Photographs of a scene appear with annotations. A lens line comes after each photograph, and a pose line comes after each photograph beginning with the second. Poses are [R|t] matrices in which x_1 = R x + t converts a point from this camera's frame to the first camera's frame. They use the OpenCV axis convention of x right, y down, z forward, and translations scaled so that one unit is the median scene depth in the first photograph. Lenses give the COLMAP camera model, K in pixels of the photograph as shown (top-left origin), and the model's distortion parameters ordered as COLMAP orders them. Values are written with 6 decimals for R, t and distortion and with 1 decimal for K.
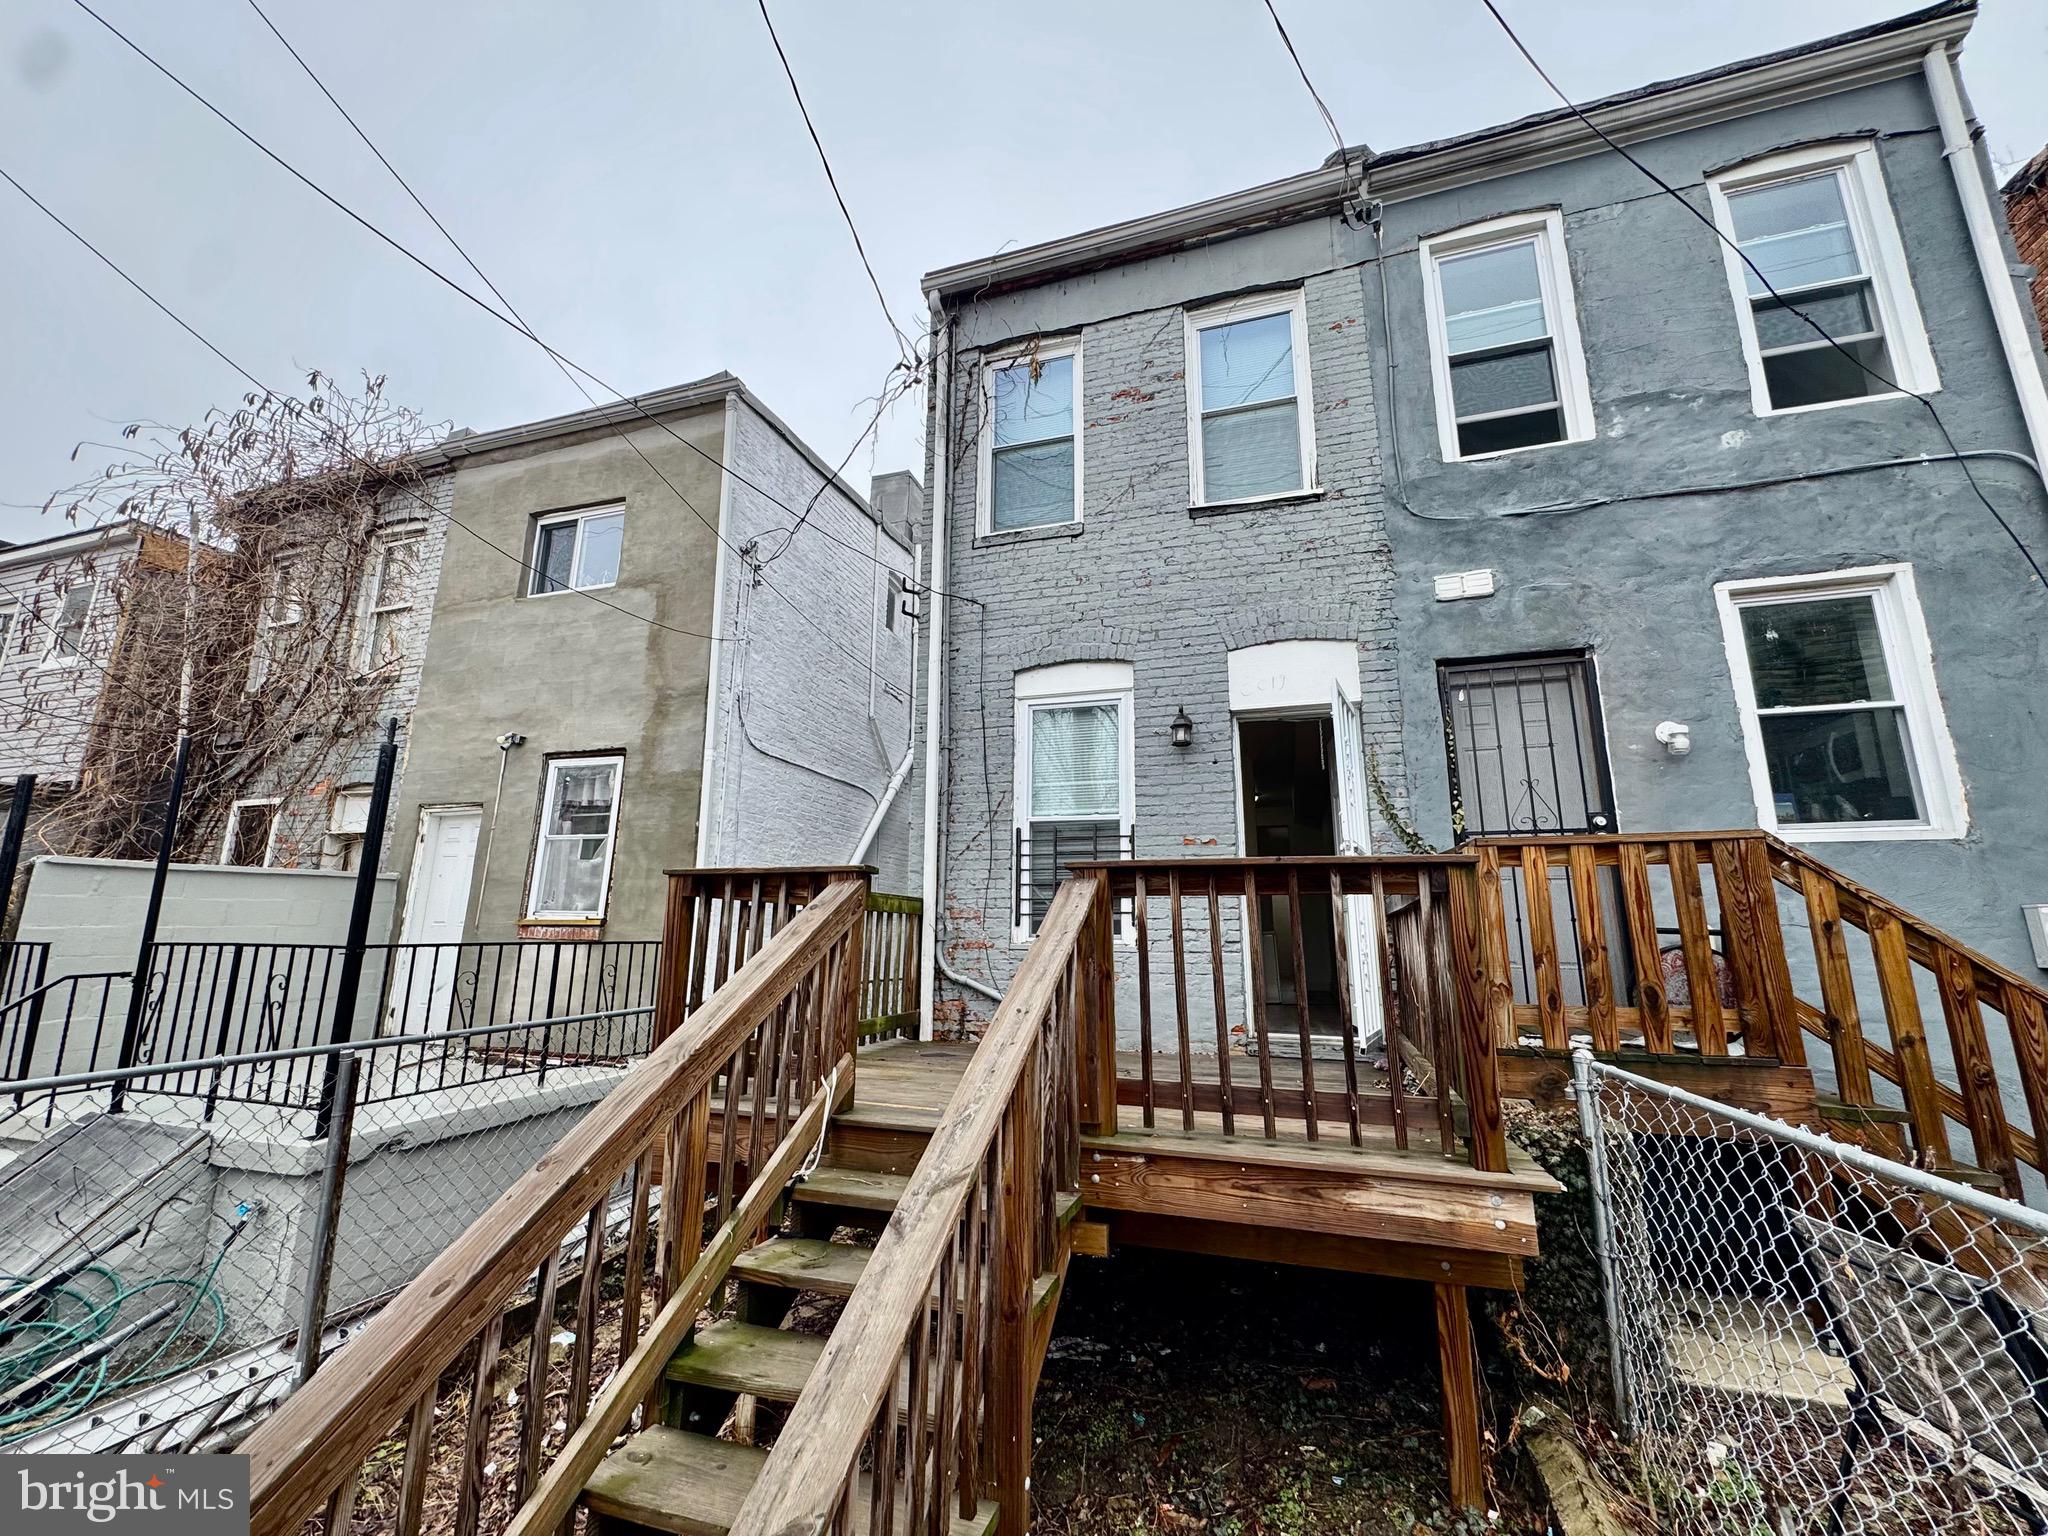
lens RADIAL K [[815.0, 0, 1025.8], [0, 815.0, 764.6], [0, 0, 1]] dist [-0.002277, 0.000597]
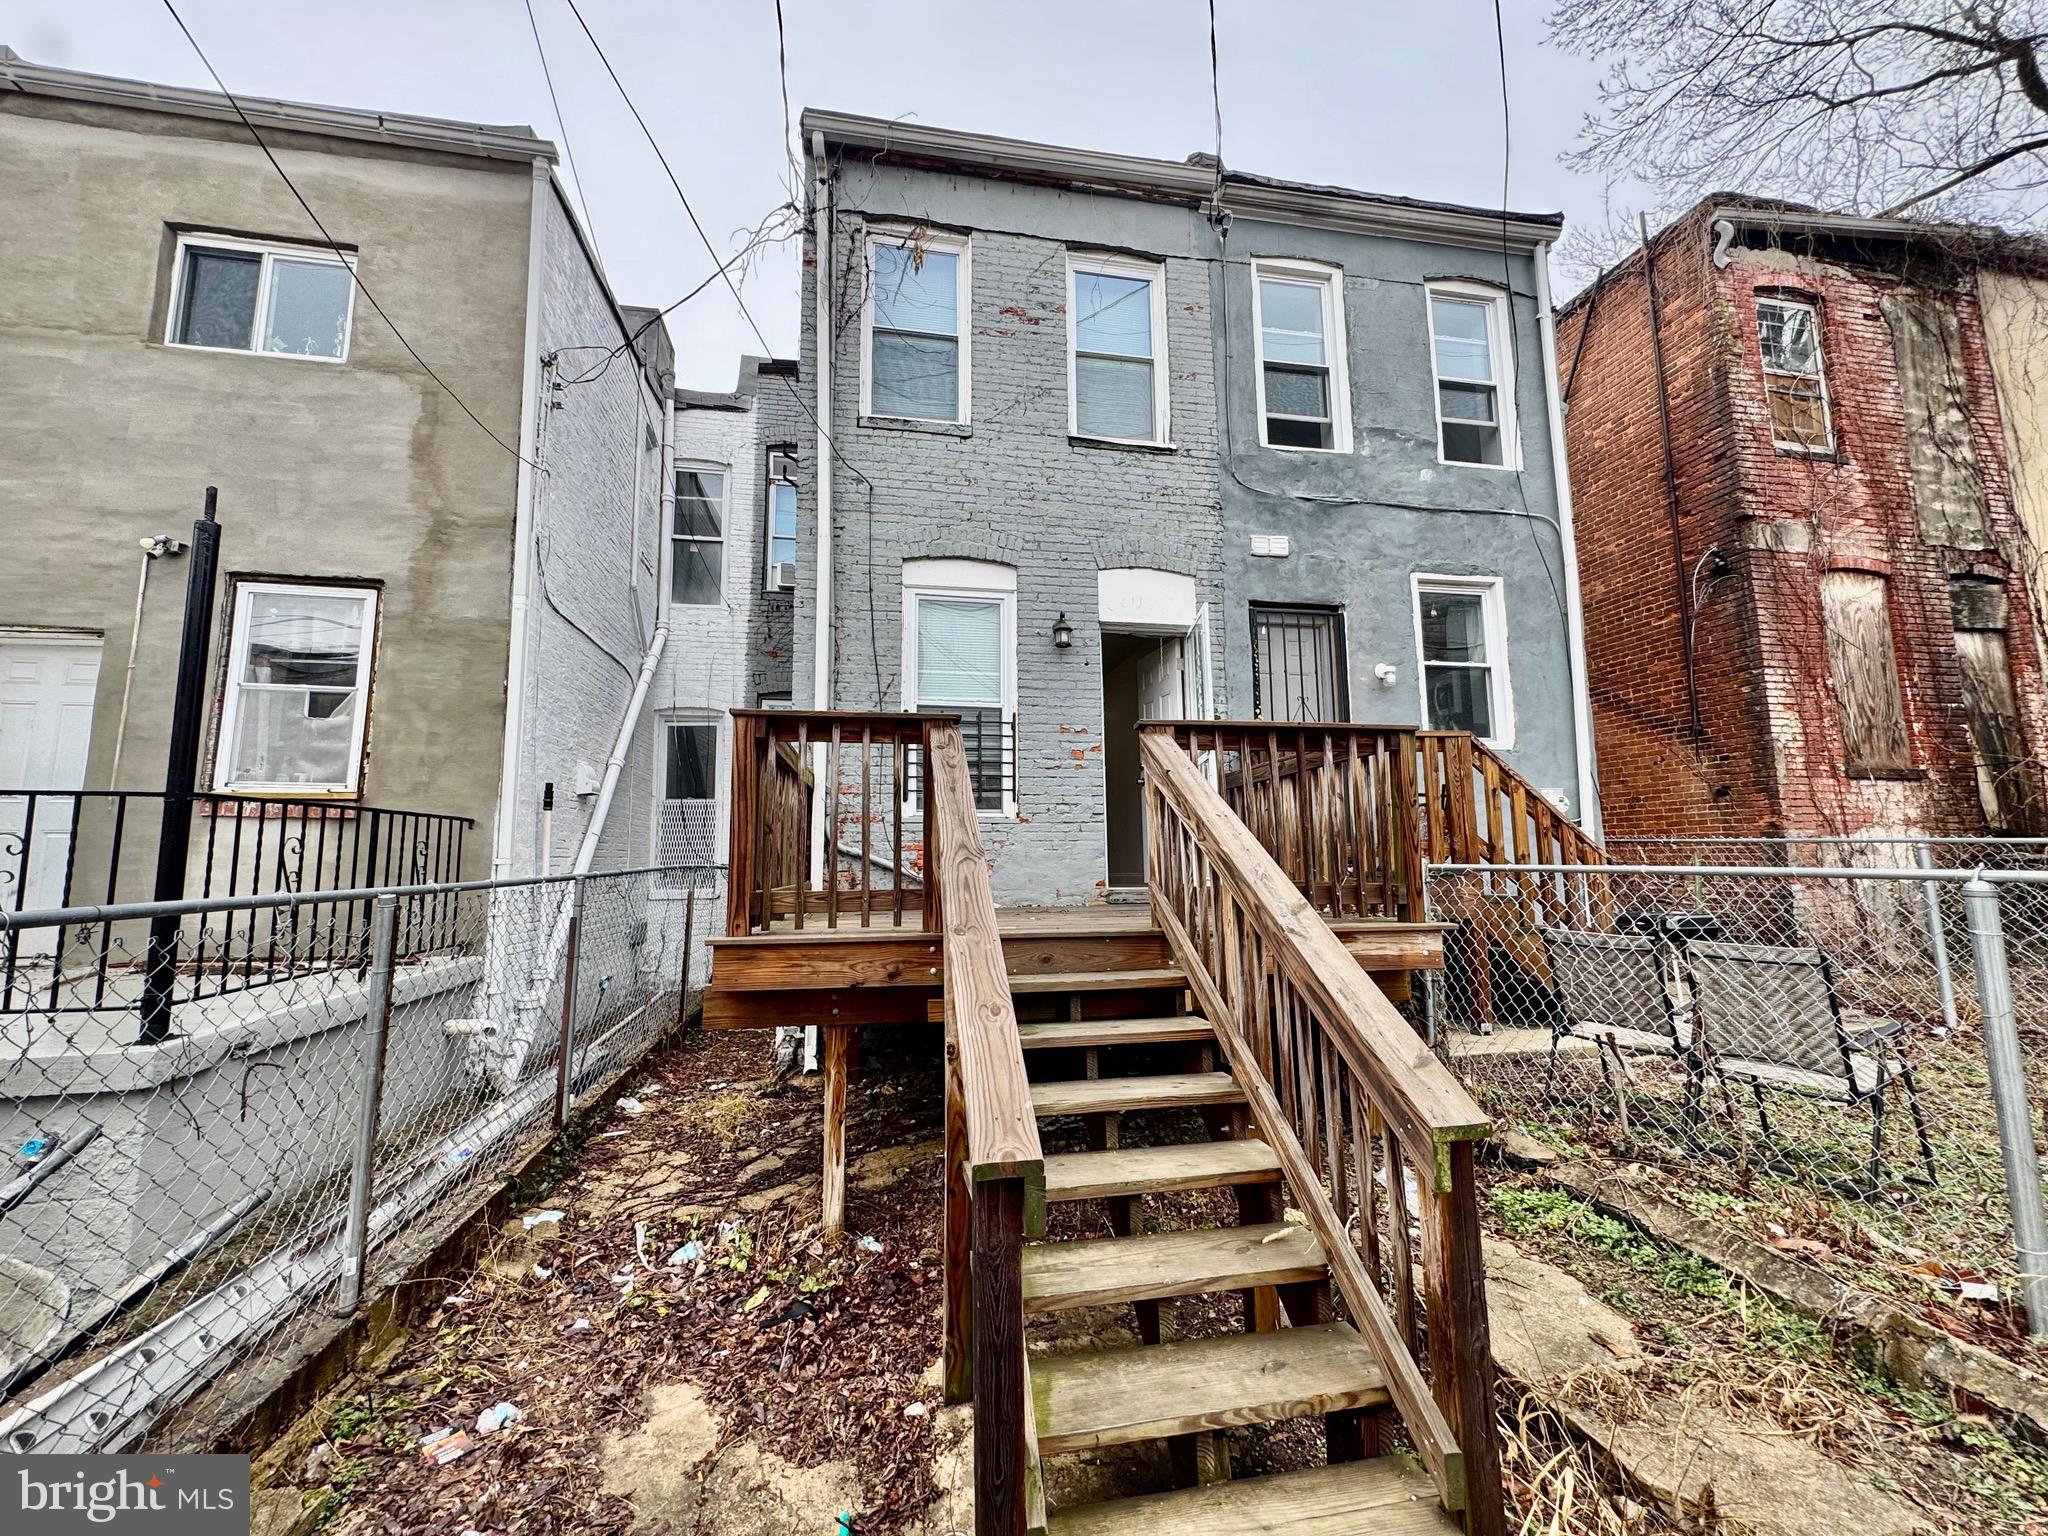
lens RADIAL K [[815.0, 0, 1027.6], [0, 815.0, 765.4], [0, 0, 1]] dist [-0.002277, 0.000597]
pose [[0.881474, 0.038724, 0.470641, -0.364054], [-0.080417, 0.994384, 0.068799, 0.063994], [-0.465334, -0.098492, 0.879638, -0.002338]]
